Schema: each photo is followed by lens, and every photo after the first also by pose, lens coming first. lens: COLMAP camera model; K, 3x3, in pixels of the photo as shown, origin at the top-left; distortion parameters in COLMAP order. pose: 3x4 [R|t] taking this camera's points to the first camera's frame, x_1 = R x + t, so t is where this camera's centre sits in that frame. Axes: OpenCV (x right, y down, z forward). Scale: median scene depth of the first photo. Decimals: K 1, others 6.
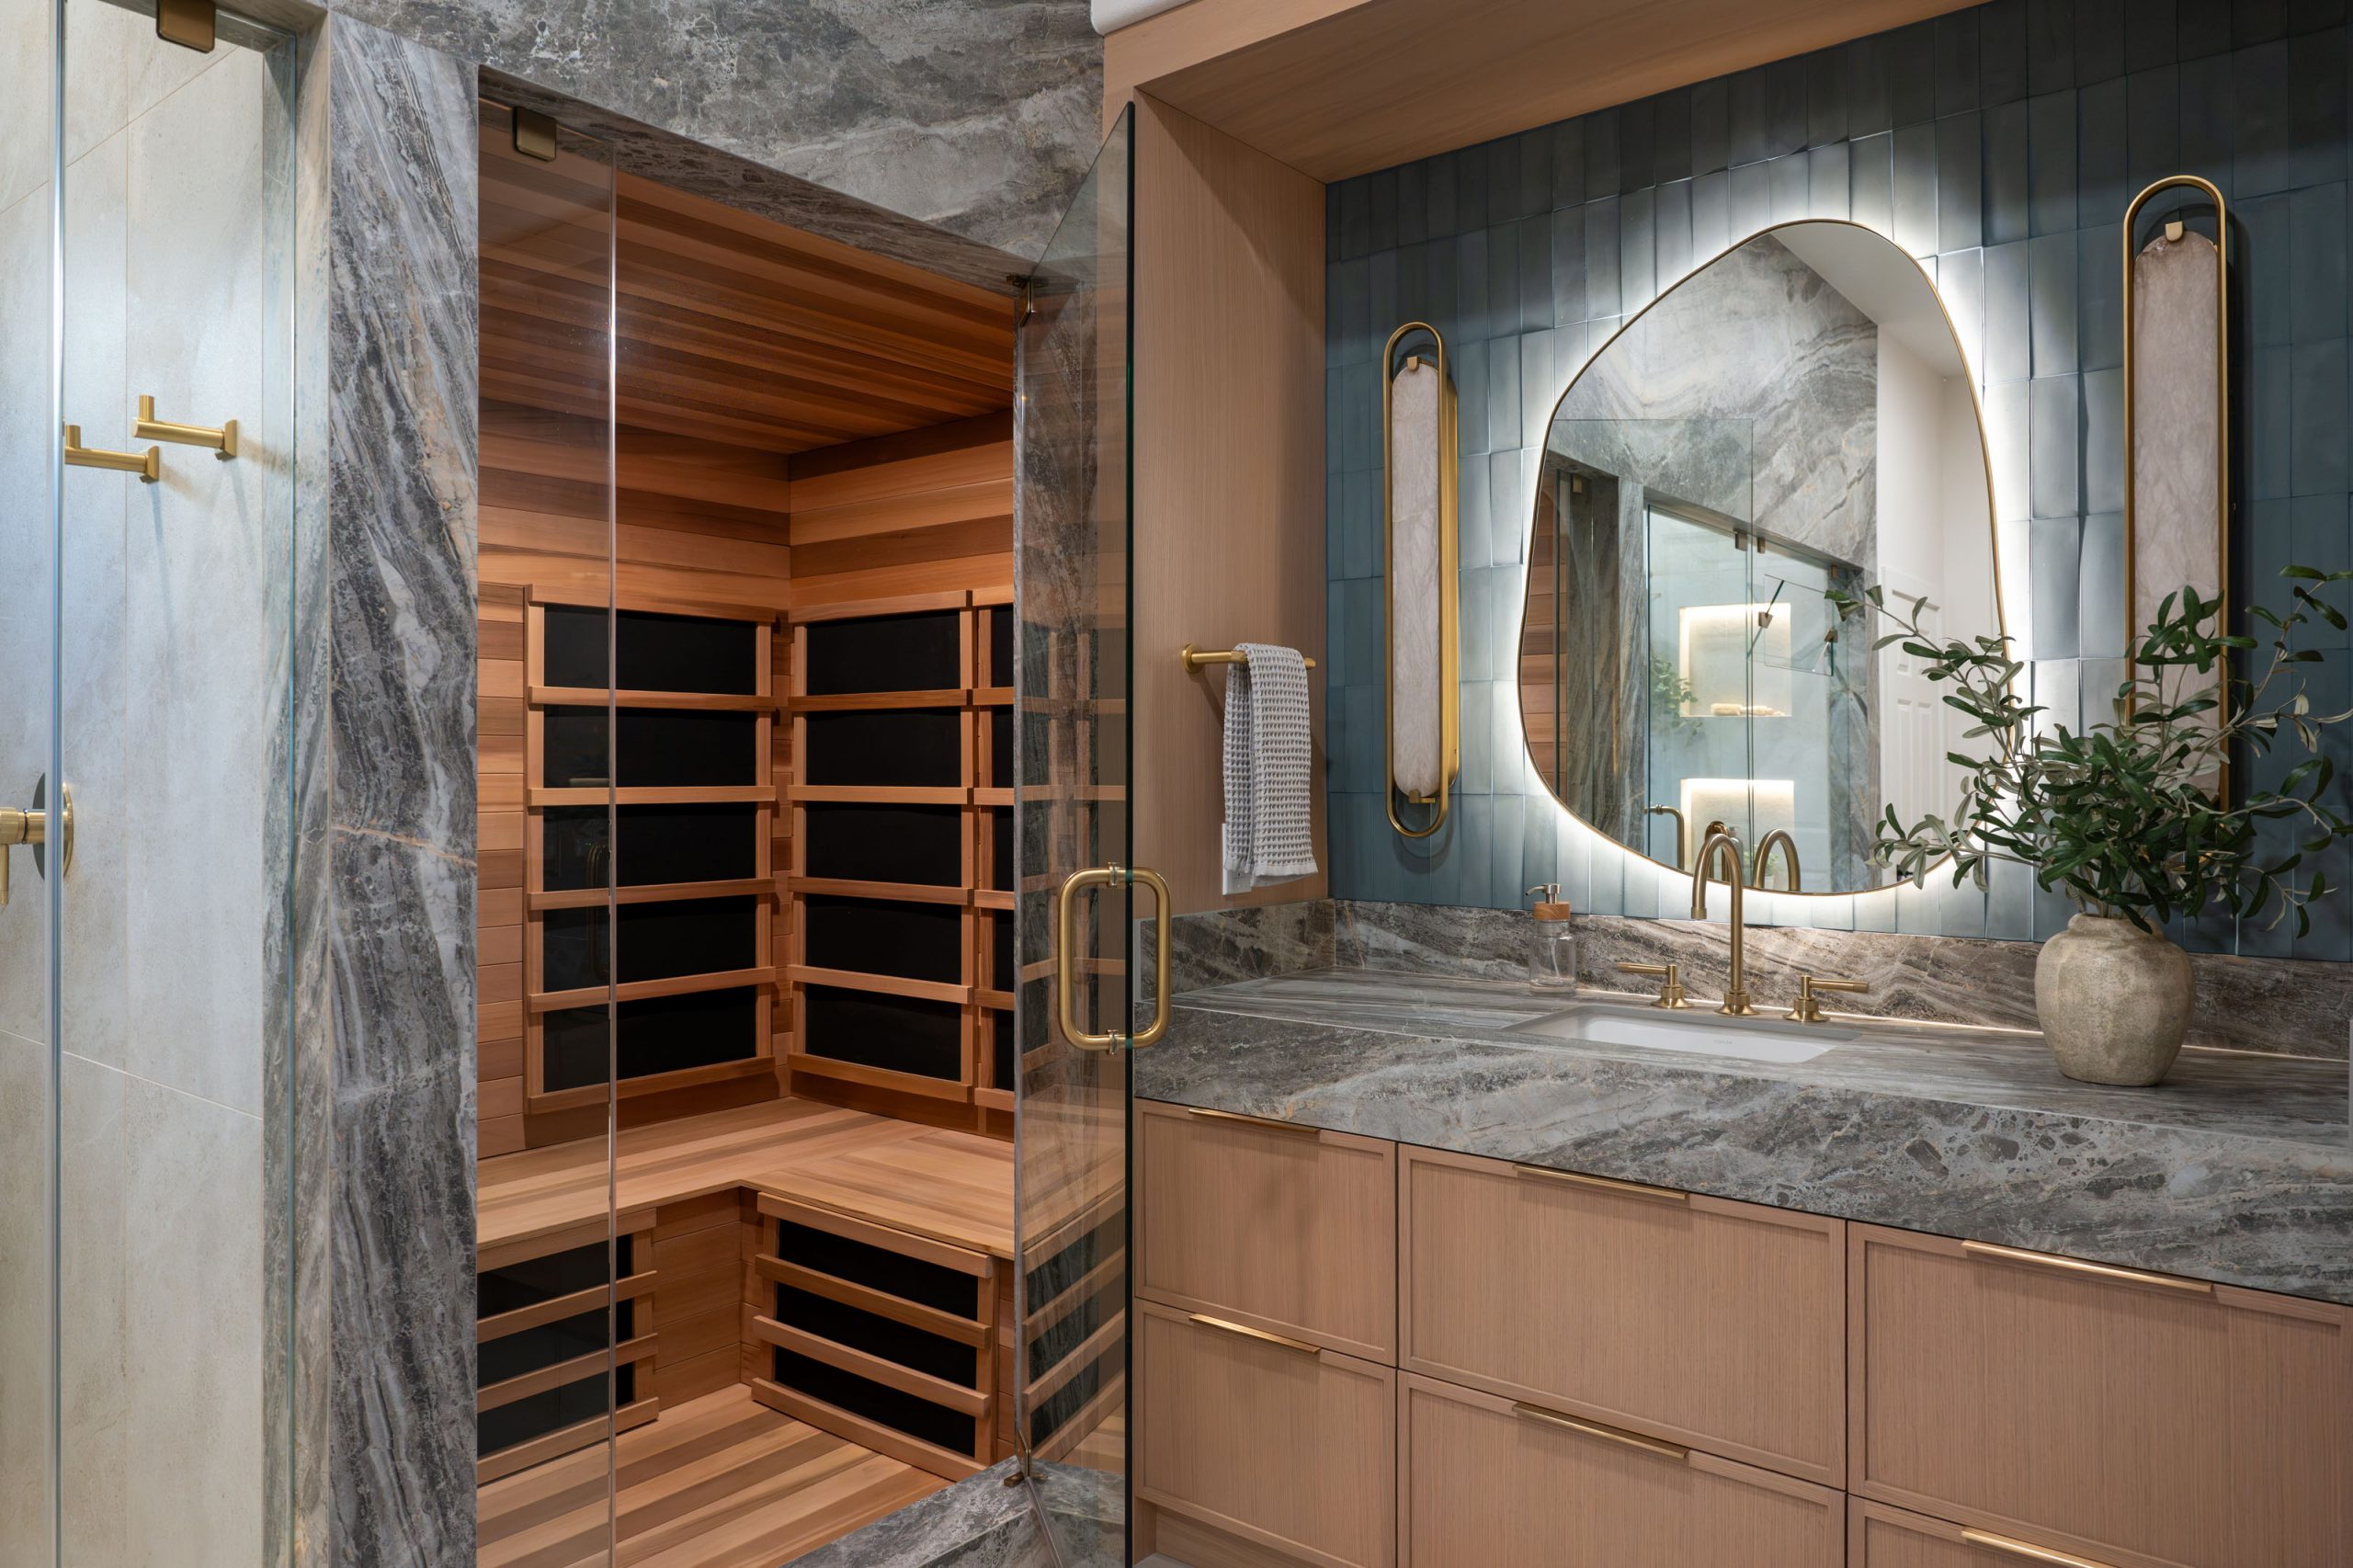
lens RADIAL K [[1697.2, 0, 1197.5], [0, 1697.2, 778.0], [0, 0, 1]] dist [0.001296, -0.000721]
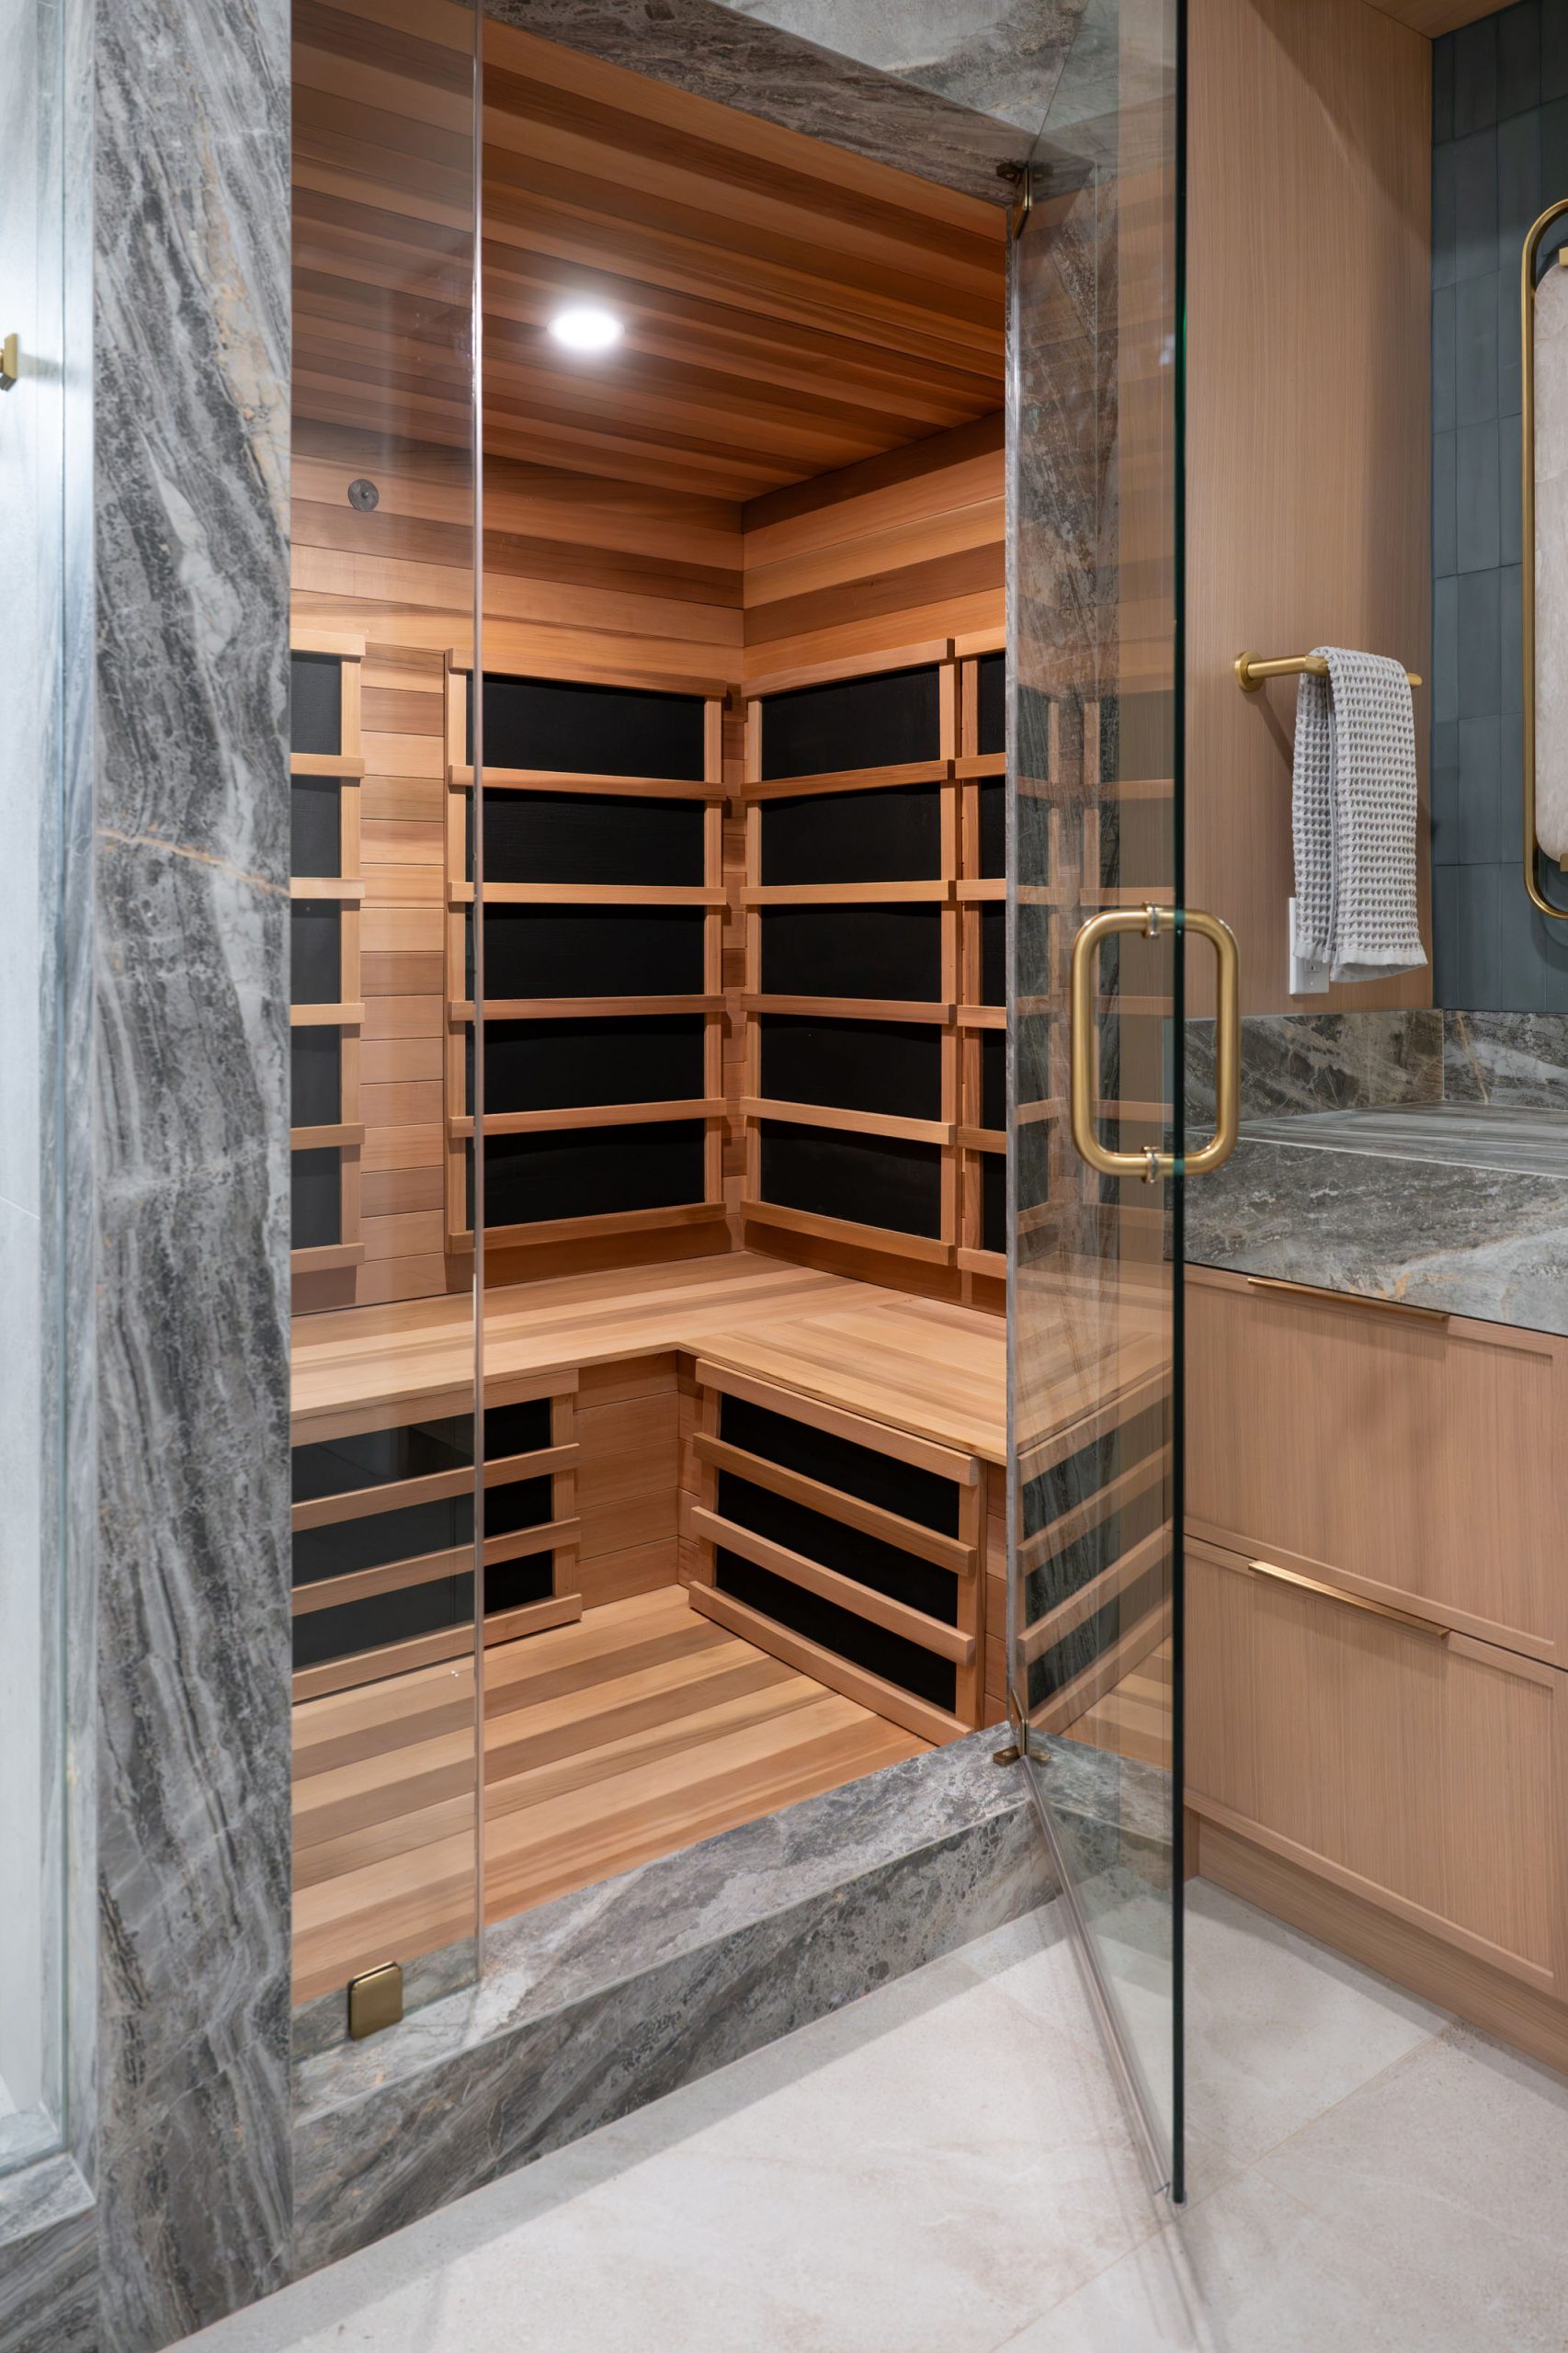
lens RADIAL K [[1289.4, 0, 795.9], [0, 1289.4, 1065.4], [0, 0, 1]] dist [-0.000537, 0.000630]
pose [[0.964224, -0.000262, -0.265088, -0.056112], [-0.000670, 0.999994, -0.003425, 0.130230], [0.265087, 0.003480, 0.964218, 0.511513]]
